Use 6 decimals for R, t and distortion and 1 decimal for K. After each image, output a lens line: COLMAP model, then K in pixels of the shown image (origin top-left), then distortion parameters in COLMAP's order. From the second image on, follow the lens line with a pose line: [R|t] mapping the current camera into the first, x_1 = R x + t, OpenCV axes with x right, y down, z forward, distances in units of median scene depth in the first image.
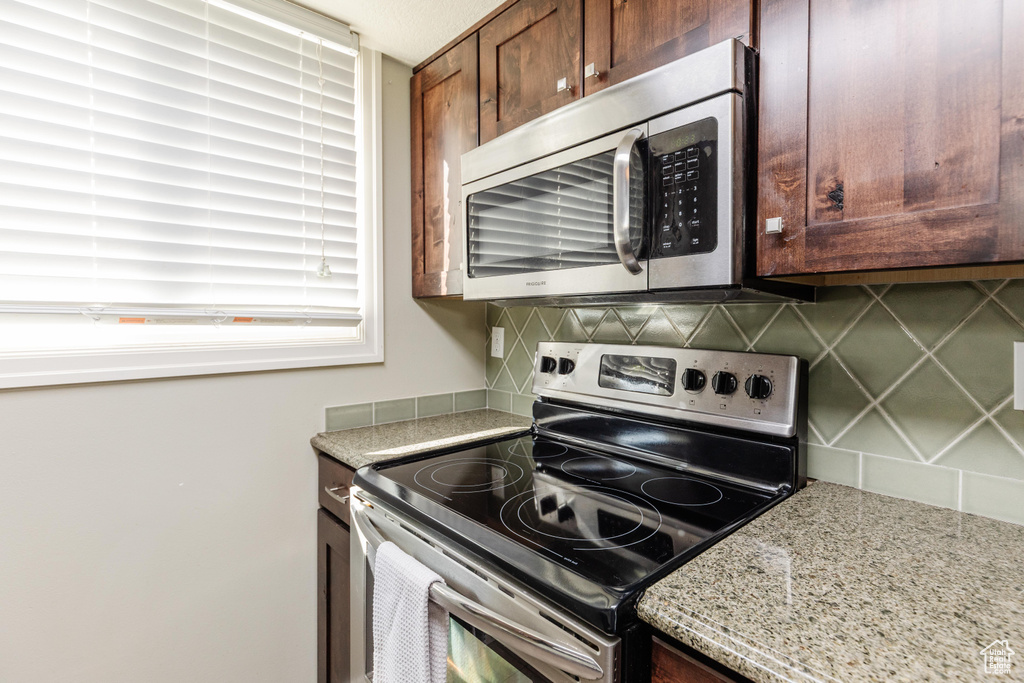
lens RADIAL K [[485.3, 0, 521.3], [0, 485.3, 327.4], [0, 0, 1]] dist [0.011086, -0.002665]
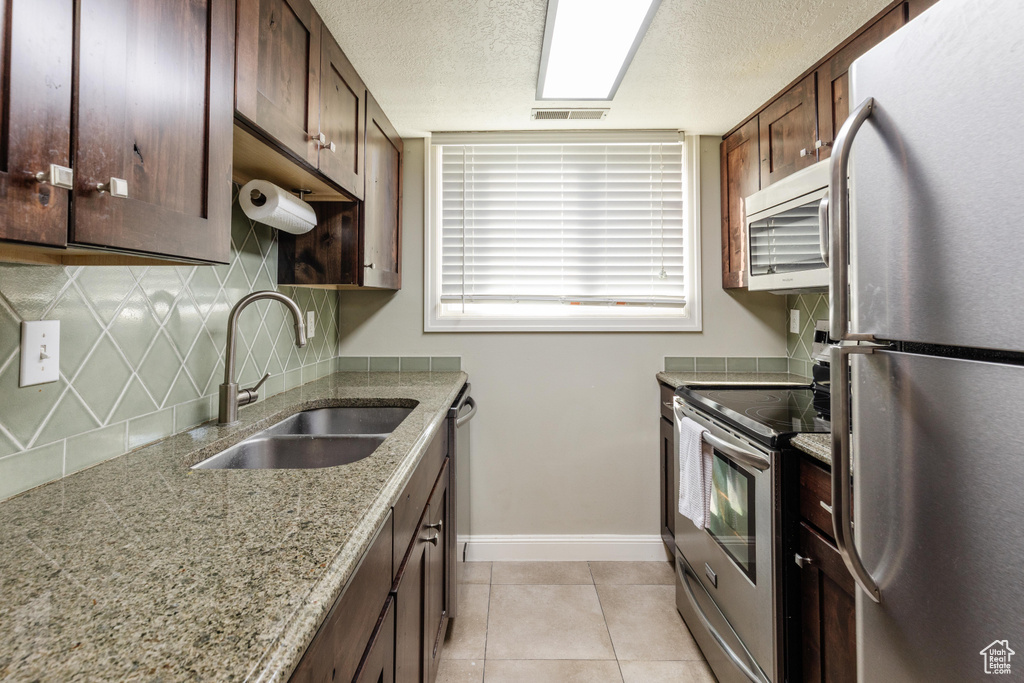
lens RADIAL K [[485.3, 0, 512.2], [0, 485.3, 288.9], [0, 0, 1]] dist [0.011086, -0.002665]
pose [[0.739788, -0.021674, -0.672491, 0.333089], [-0.014376, 0.998744, -0.048004, 0.021612], [0.672686, 0.045181, 0.738547, -0.586622]]
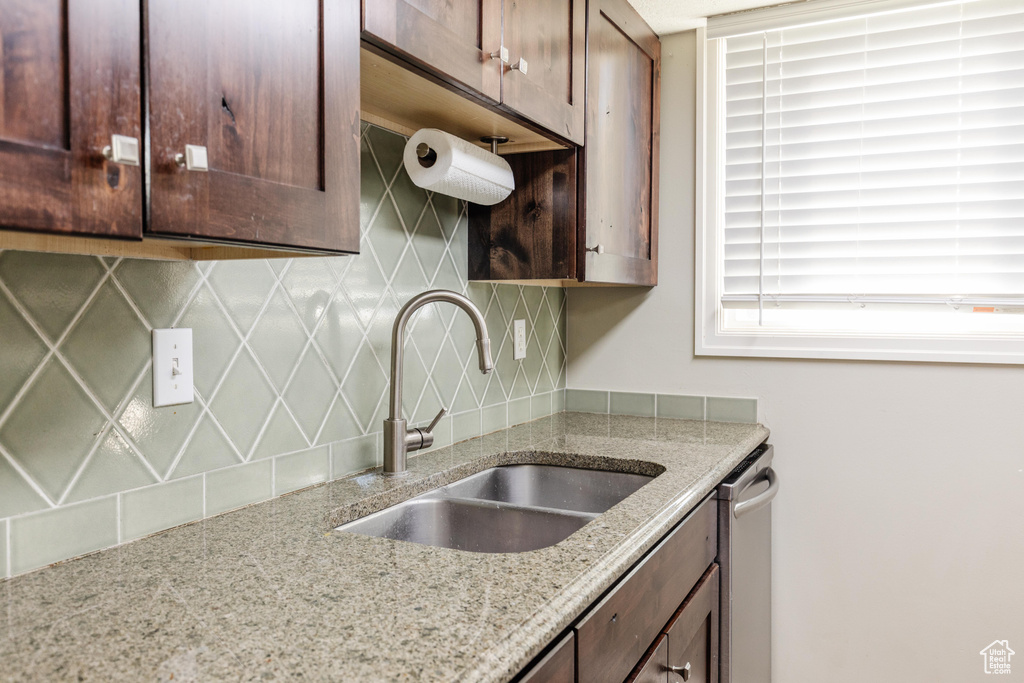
lens RADIAL K [[782.9, 0, 513.8], [0, 782.9, 332.7], [0, 0, 1]] dist [-0.000063, -0.001960]
pose [[0.368451, 0.030024, -0.929162, 0.361770], [-0.023825, 0.999455, 0.022848, 0.017931], [0.929342, 0.013720, 0.368966, -0.504572]]
